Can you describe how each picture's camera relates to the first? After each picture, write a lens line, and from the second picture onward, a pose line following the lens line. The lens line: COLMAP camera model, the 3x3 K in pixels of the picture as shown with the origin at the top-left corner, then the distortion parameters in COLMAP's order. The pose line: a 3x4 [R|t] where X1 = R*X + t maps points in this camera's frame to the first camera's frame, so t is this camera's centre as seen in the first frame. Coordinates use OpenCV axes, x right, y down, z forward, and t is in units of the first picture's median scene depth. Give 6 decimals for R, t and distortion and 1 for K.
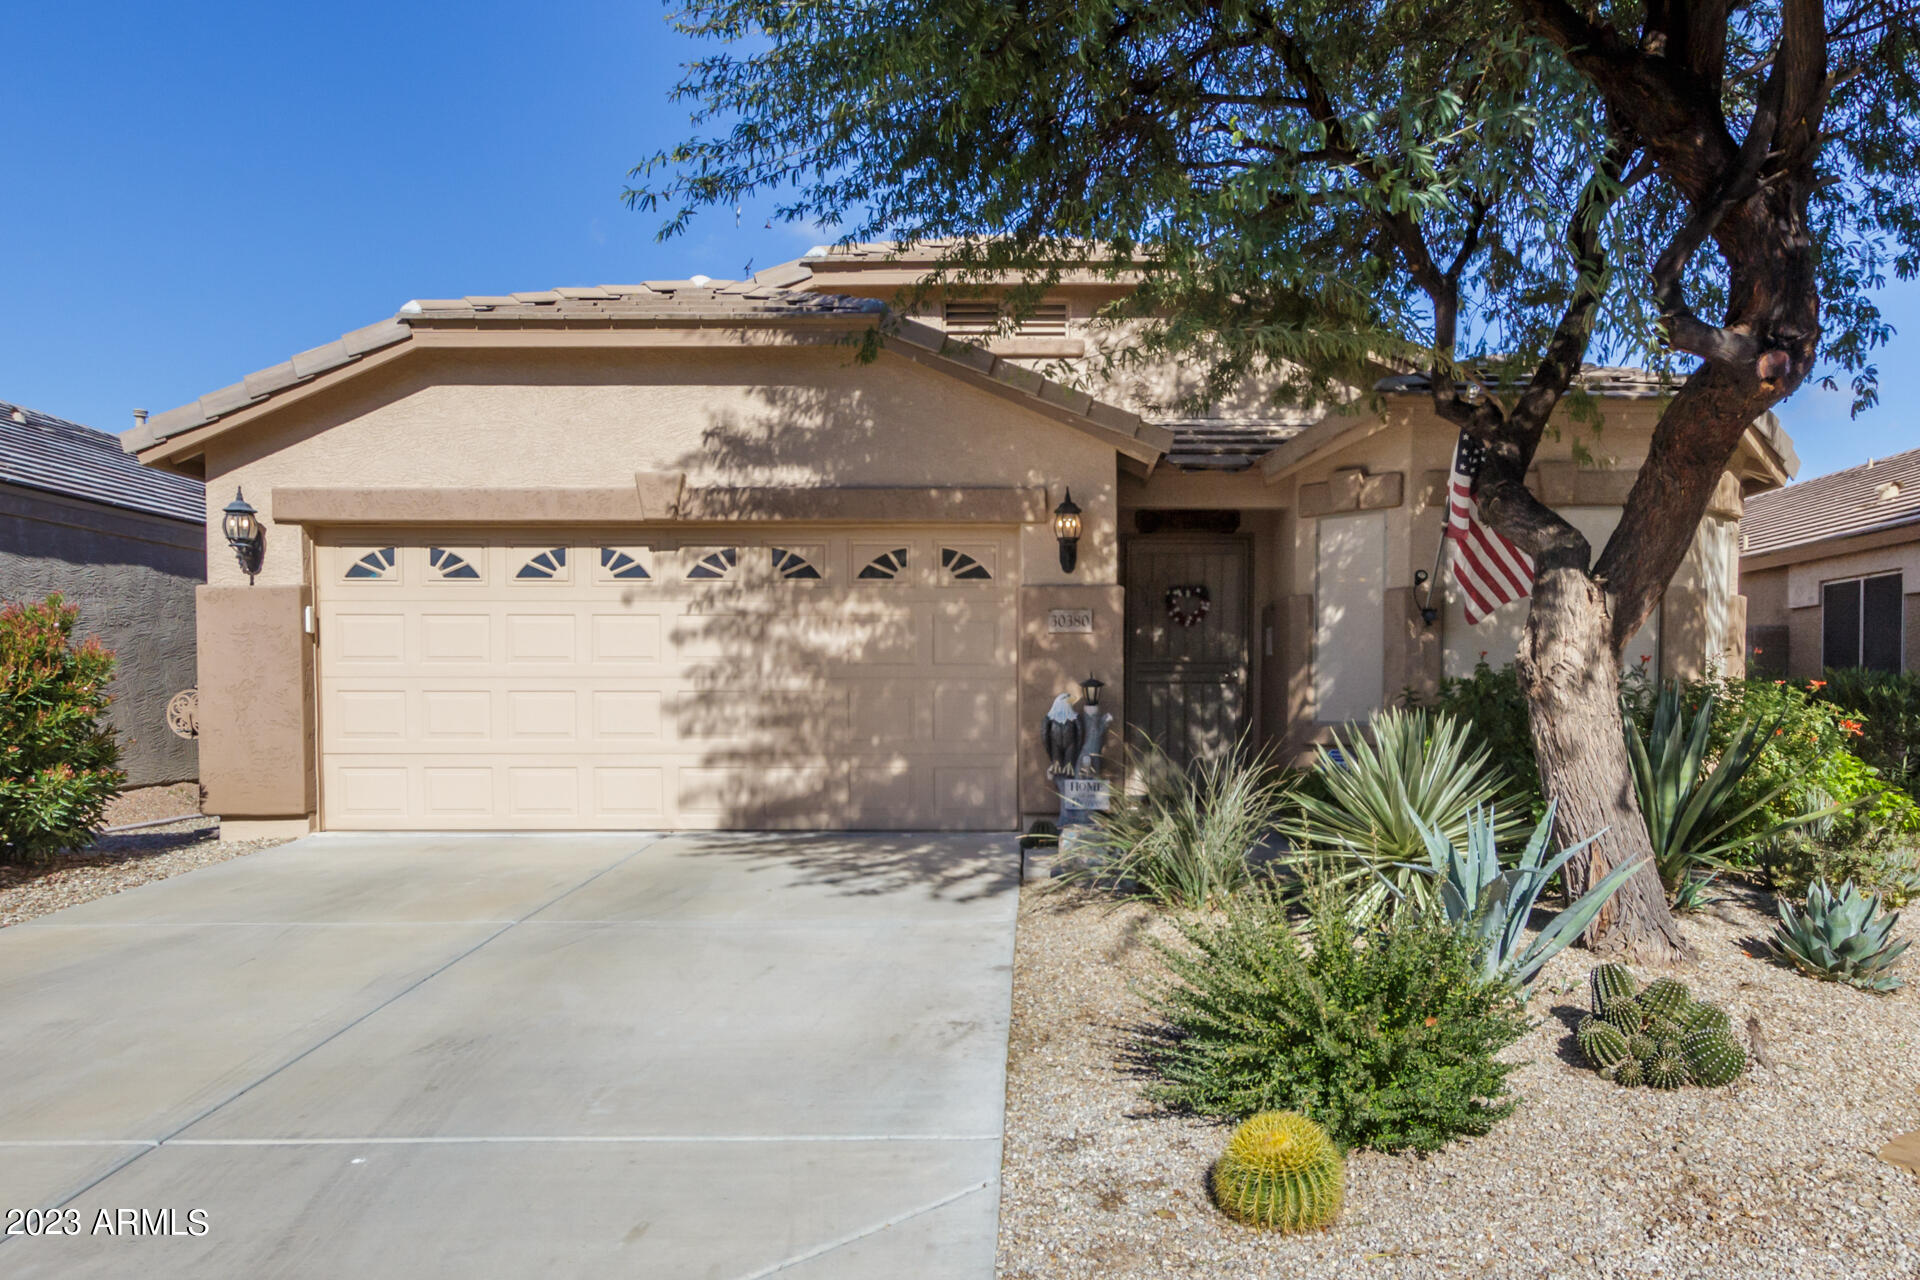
lens RADIAL K [[833.5, 0, 961.2], [0, 833.5, 700.7], [0, 0, 1]] dist [0.000665, -0.000139]
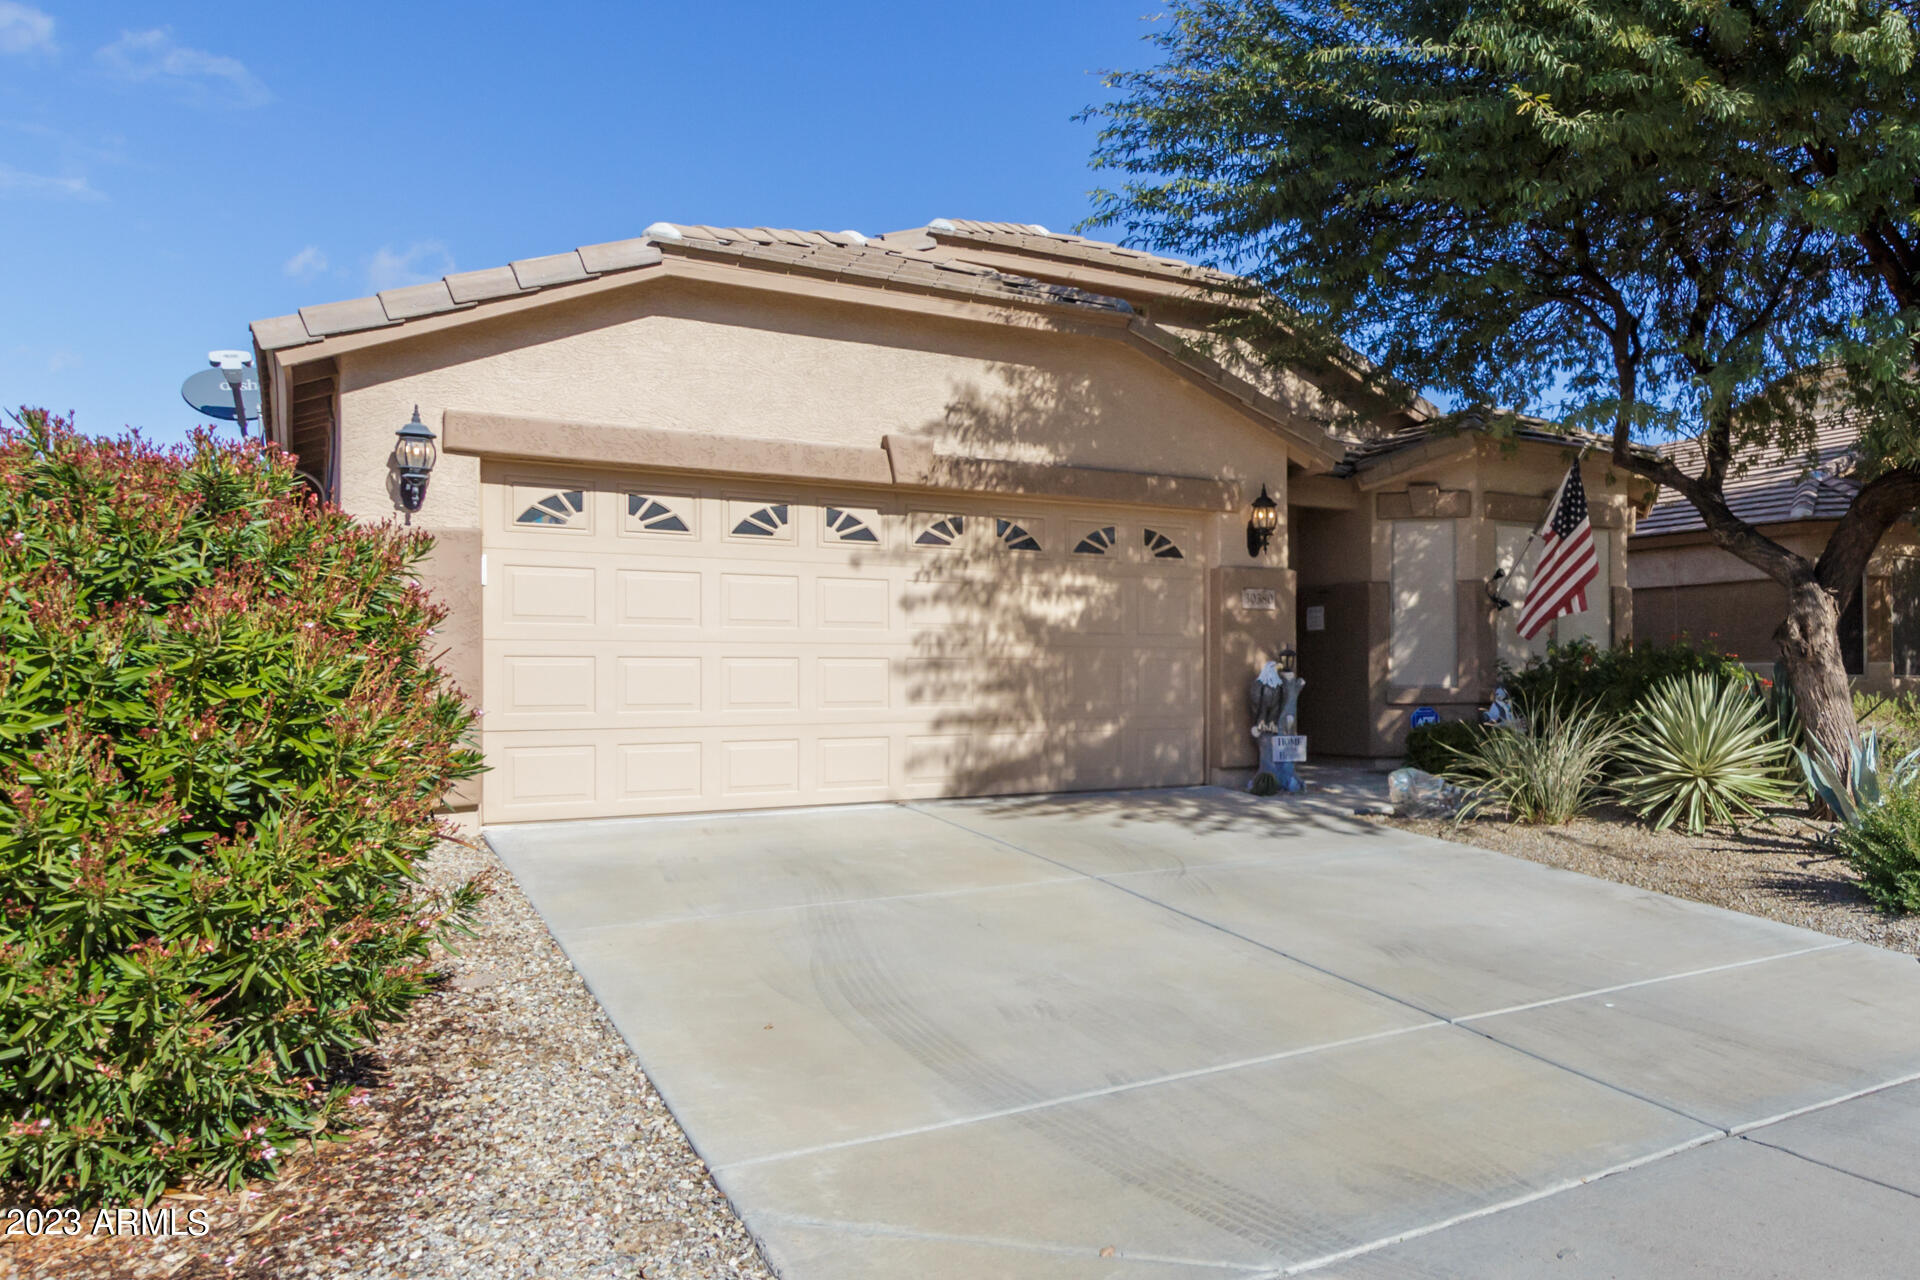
lens RADIAL K [[883.3, 0, 968.6], [0, 883.3, 643.0], [0, 0, 1]] dist [0.017224, -0.007962]
pose [[0.934156, 0.010869, 0.356701, -0.651125], [-0.001363, 0.999637, -0.026890, -0.000995], [-0.356864, 0.024633, 0.933832, -0.001779]]
